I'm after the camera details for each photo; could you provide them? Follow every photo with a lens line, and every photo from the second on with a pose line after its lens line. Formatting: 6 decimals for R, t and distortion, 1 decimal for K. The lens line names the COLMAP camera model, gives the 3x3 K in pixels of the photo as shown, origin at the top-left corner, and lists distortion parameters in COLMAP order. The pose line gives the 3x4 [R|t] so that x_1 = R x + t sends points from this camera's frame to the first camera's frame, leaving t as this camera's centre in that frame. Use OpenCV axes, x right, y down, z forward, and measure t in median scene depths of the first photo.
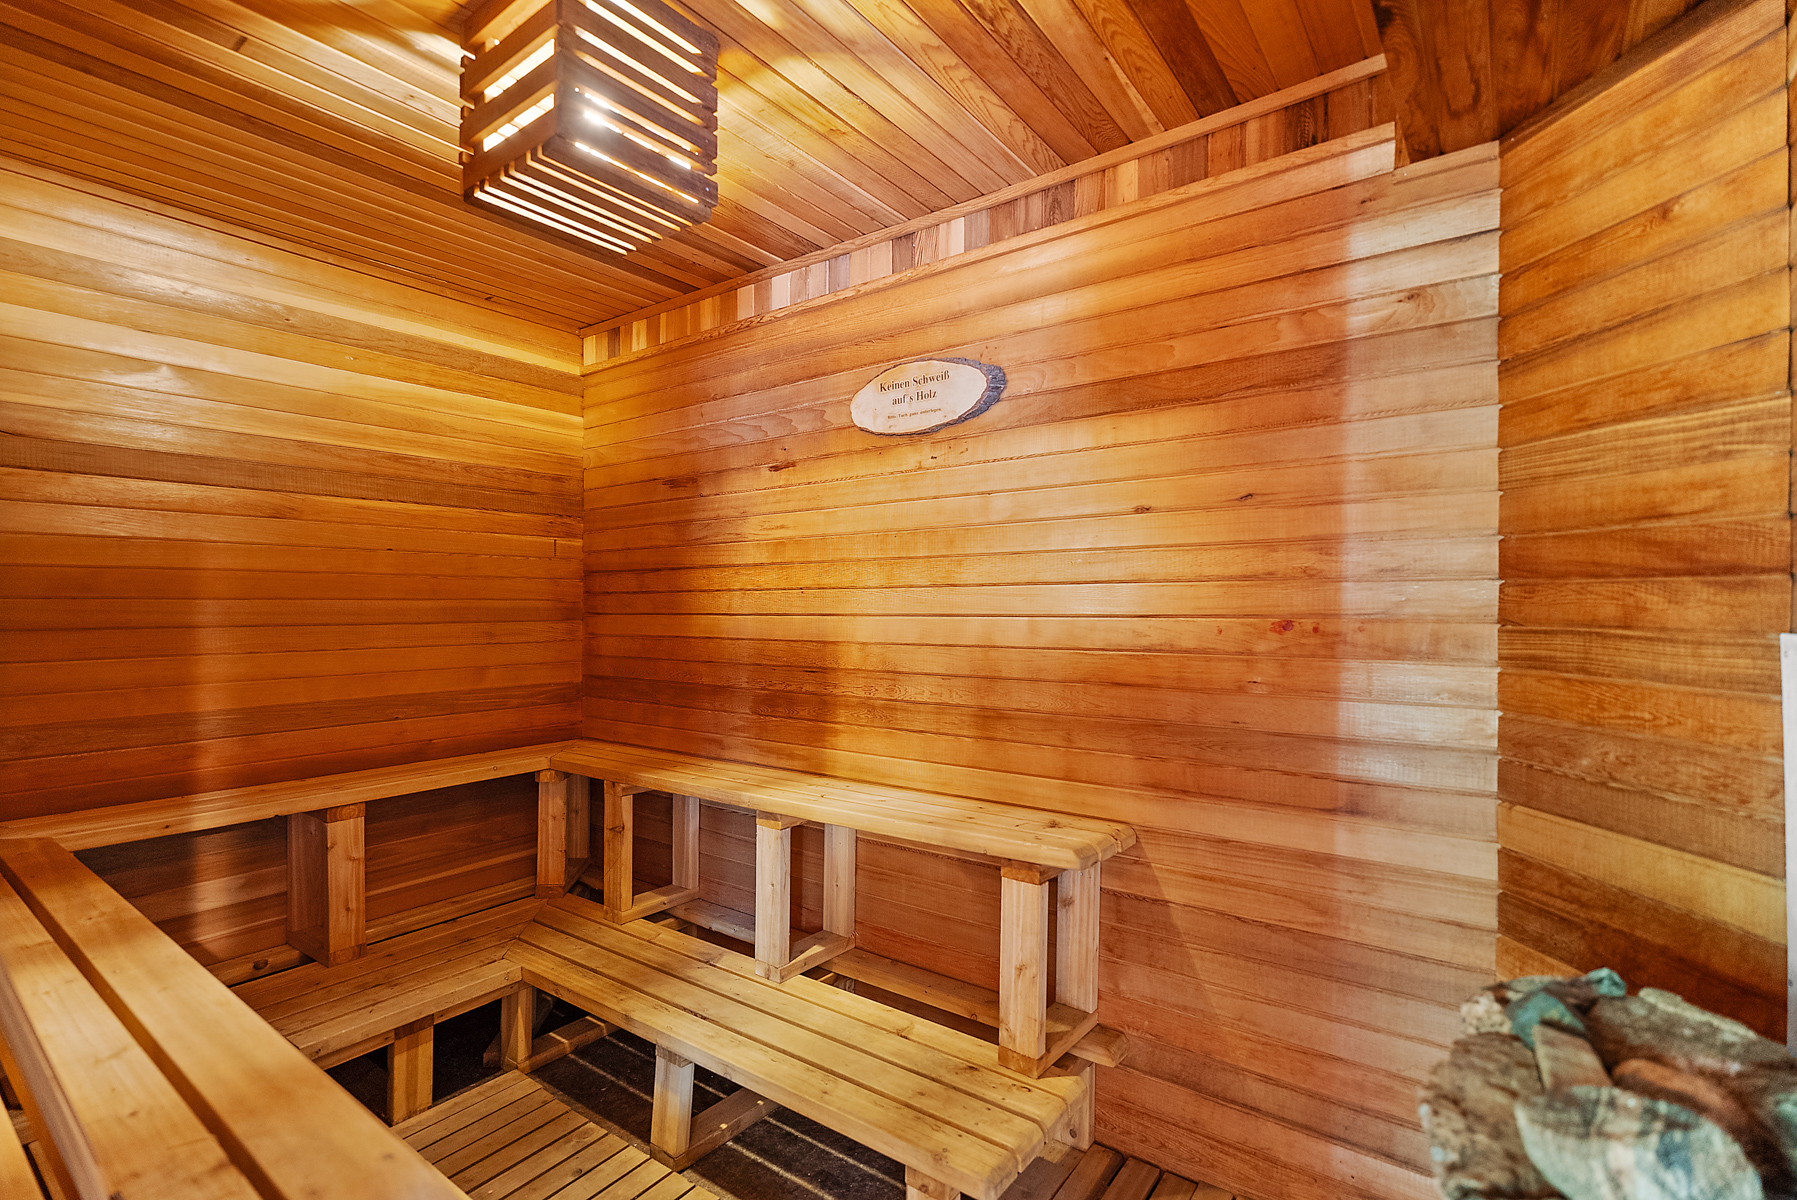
lens RADIAL K [[810.3, 0, 895.4], [0, 810.3, 599.2], [0, 0, 1]] dist [0.010736, -0.002175]
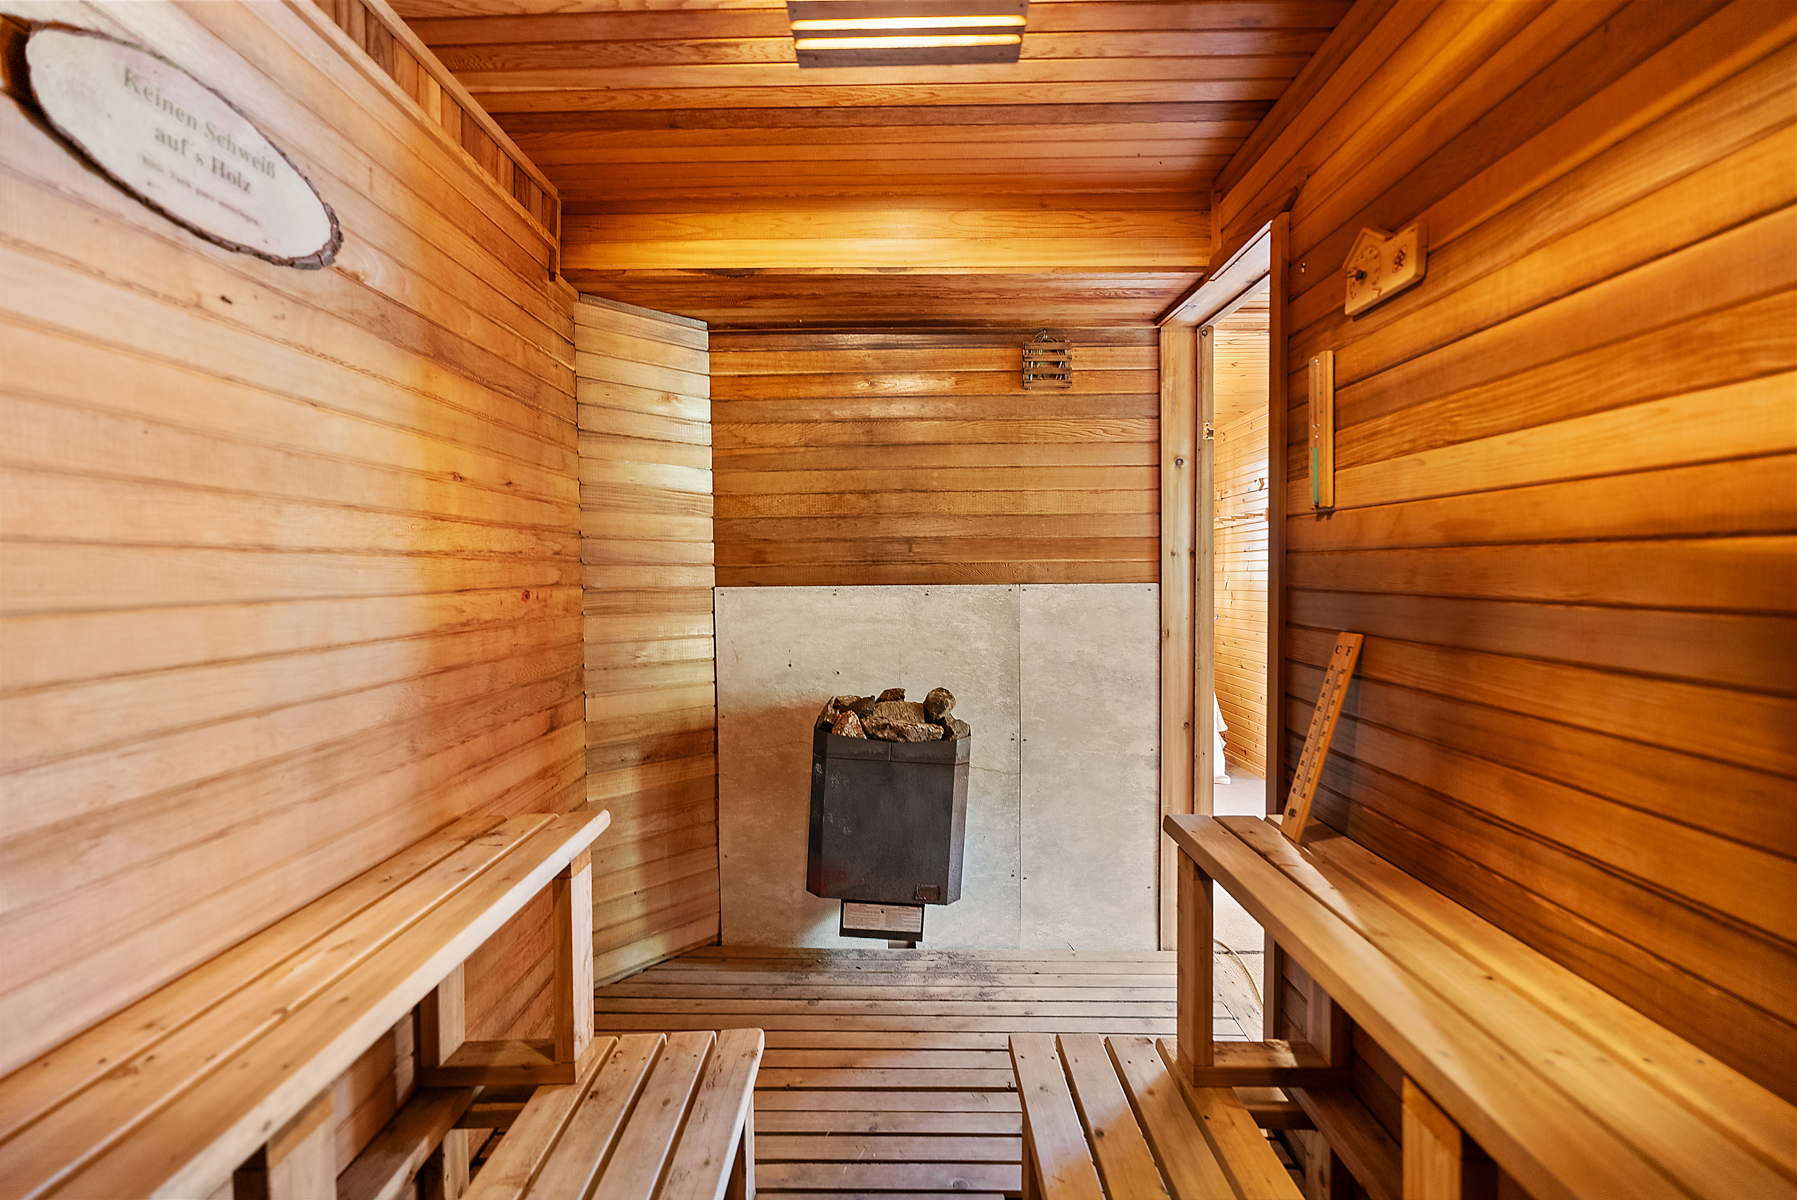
lens RADIAL K [[810.3, 0, 894.9], [0, 810.3, 600.1], [0, 0, 1]] dist [0.010736, -0.002175]
pose [[-0.592635, -0.026268, 0.805043, -0.659859], [-0.001965, 0.999512, 0.031167, 0.000603], [-0.805469, 0.016889, -0.592398, 1.007477]]
